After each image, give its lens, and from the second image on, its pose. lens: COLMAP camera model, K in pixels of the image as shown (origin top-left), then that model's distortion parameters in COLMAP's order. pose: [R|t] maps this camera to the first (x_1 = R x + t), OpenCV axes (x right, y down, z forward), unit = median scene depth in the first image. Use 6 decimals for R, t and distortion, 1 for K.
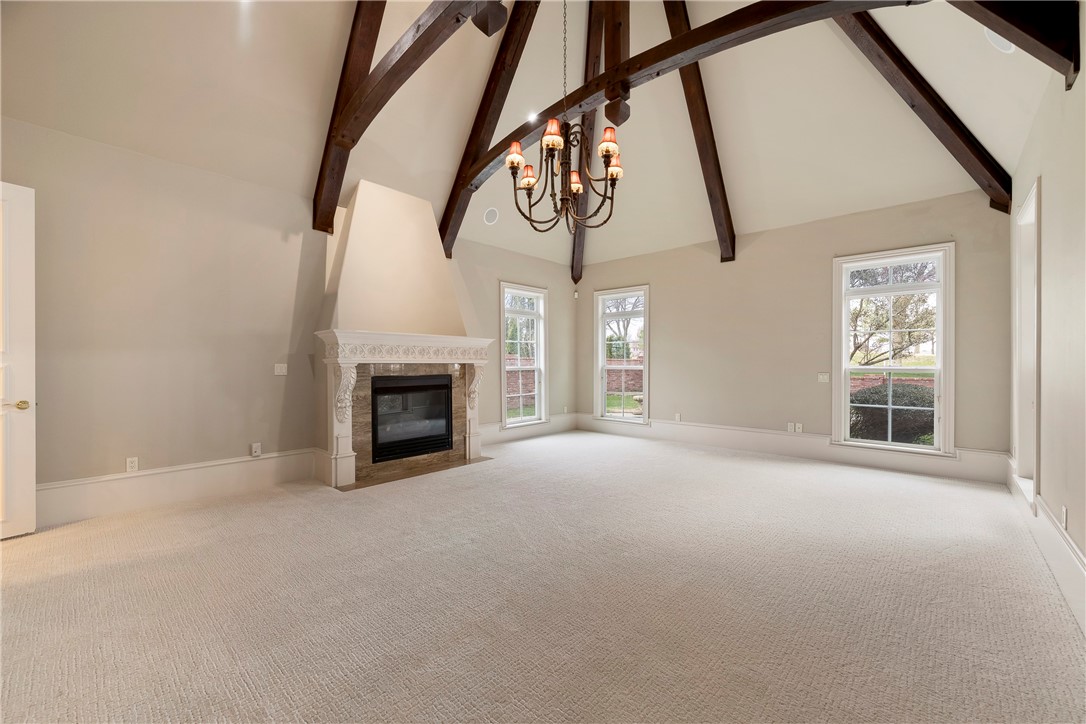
lens RADIAL K [[424.8, 0, 543.0], [0, 424.8, 362.0], [0, 0, 1]] dist [-0.000094, -0.000115]
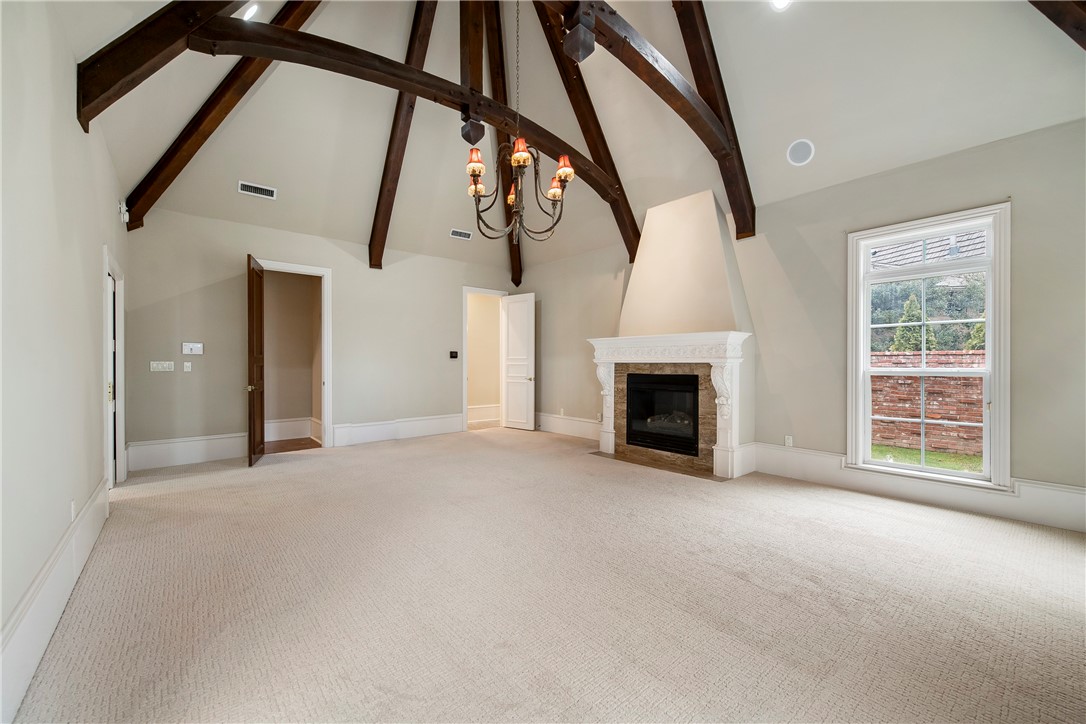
lens RADIAL K [[424.8, 0, 543.0], [0, 424.8, 362.0], [0, 0, 1]] dist [-0.000094, -0.000115]
pose [[-0.104755, 0.000887, -0.994498, 0.794972], [0.003819, 0.999993, 0.000489, -0.001050], [0.994491, -0.003746, -0.104757, 0.826999]]
